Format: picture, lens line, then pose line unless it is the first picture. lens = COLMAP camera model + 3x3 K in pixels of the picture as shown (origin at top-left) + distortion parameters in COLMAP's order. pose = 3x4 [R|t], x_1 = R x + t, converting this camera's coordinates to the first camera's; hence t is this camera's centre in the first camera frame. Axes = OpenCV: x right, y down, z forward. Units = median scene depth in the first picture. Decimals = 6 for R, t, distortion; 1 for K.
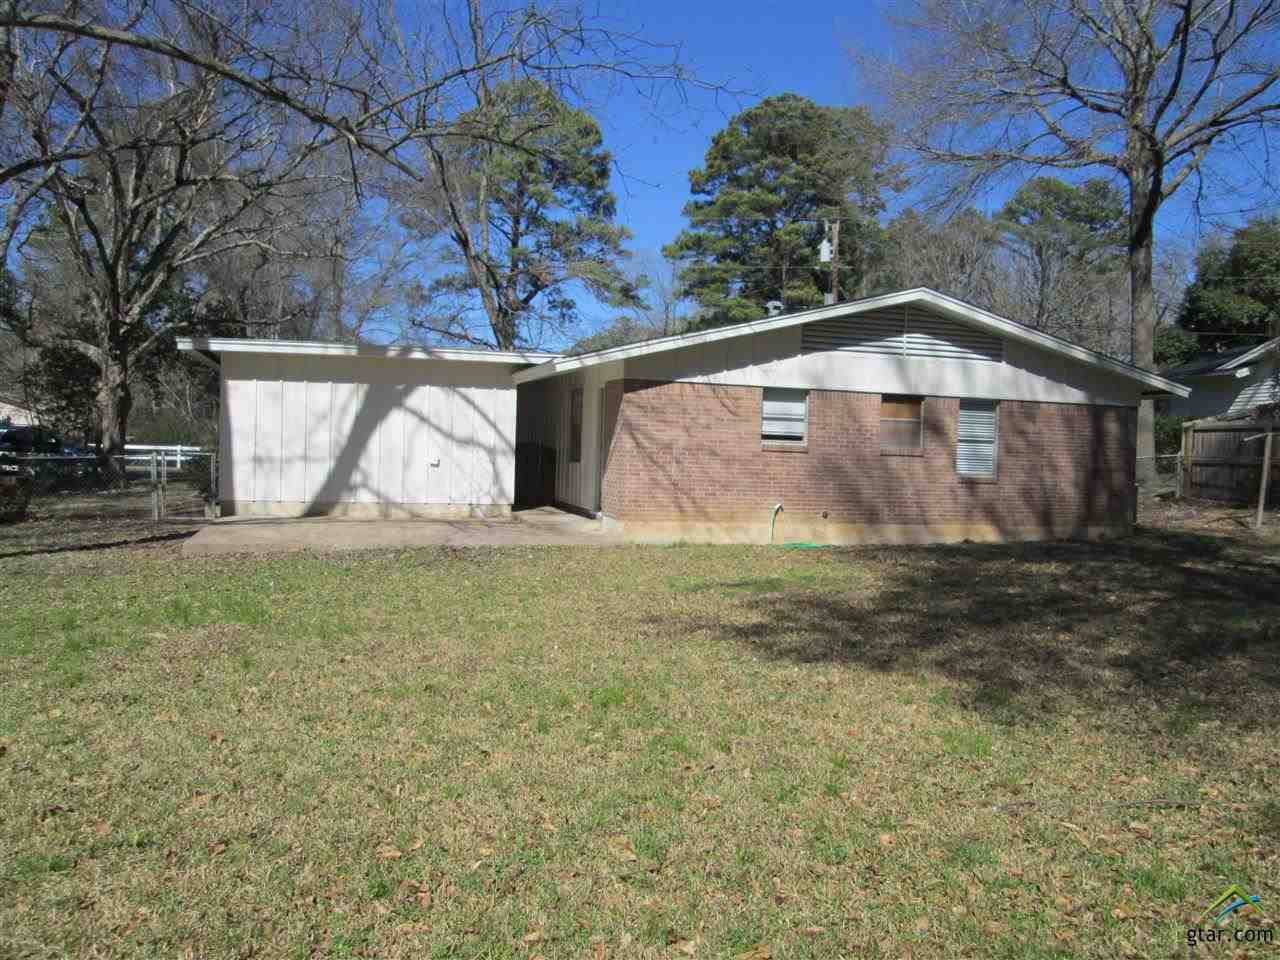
lens RADIAL K [[1037.8, 0, 641.1], [0, 1037.8, 480.5], [0, 0, 1]] dist [-0.058332, 0.033936]
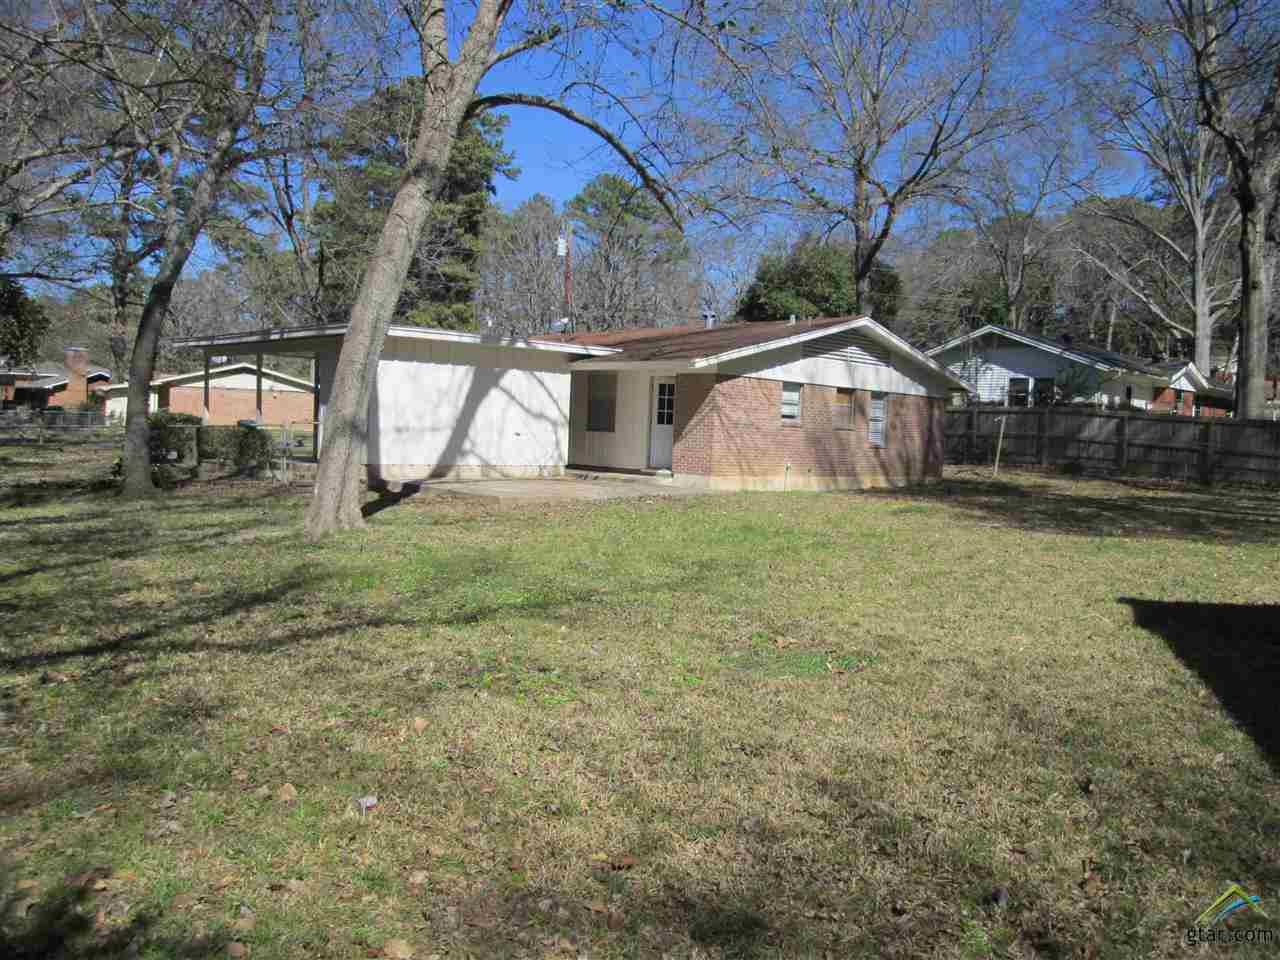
lens RADIAL K [[1037.8, 0, 639.4], [0, 1037.8, 481.1], [0, 0, 1]] dist [-0.058332, 0.033936]
pose [[0.885072, -0.016693, 0.465155, -0.666417], [-0.000241, 0.999340, 0.036321, -0.004079], [-0.465455, -0.032259, 0.884484, -0.162938]]
